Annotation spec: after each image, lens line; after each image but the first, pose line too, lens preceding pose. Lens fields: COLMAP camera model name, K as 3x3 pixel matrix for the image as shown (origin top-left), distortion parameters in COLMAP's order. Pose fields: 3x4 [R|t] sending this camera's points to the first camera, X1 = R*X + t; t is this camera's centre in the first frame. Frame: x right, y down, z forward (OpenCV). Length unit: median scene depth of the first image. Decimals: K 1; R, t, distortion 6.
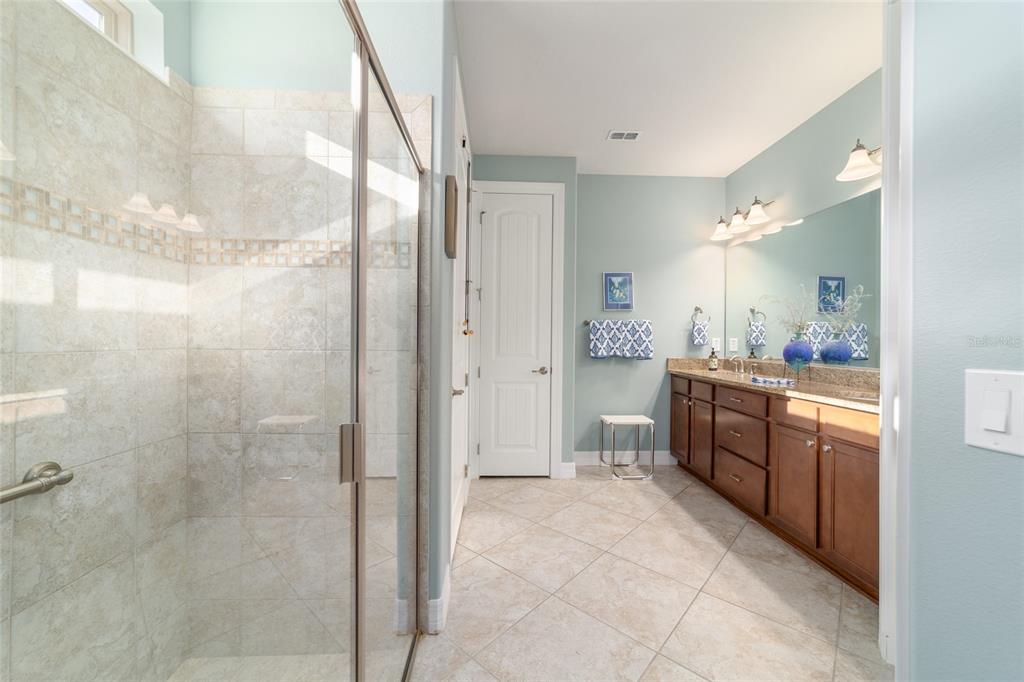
lens RADIAL K [[392.5, 0, 509.7], [0, 392.5, 341.5], [0, 0, 1]] dist [-0.016107, 0.006830]
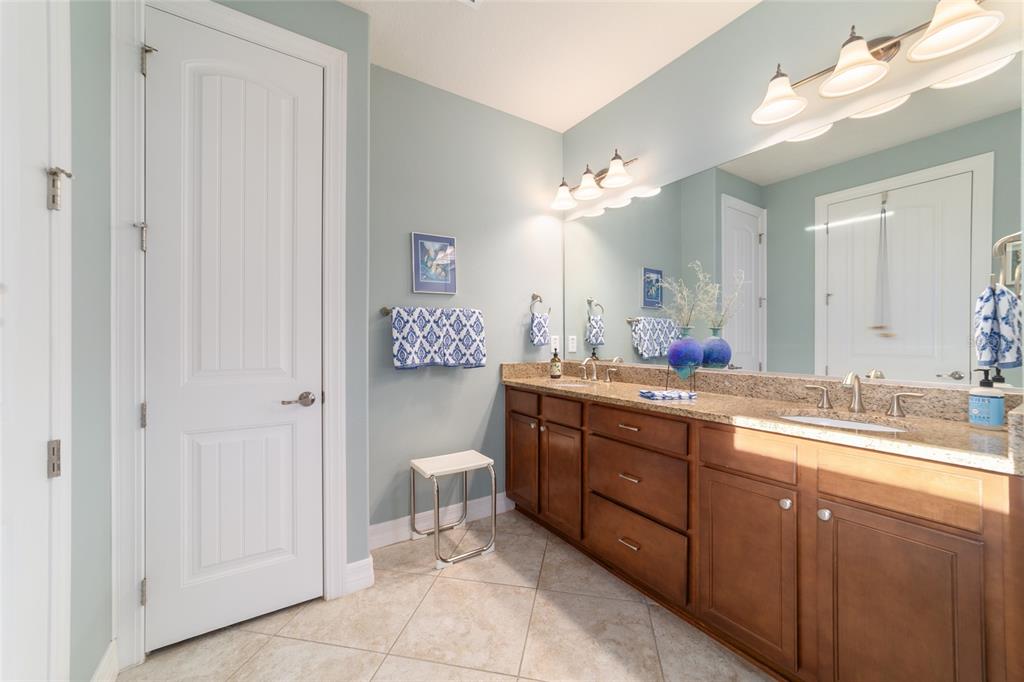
lens RADIAL K [[392.5, 0, 507.7], [0, 392.5, 341.9], [0, 0, 1]] dist [-0.016107, 0.006830]
pose [[0.855521, -0.011664, 0.517636, 0.043535], [0.010745, 0.999931, 0.004772, -0.001073], [-0.517656, 0.001480, 0.855588, 0.395121]]
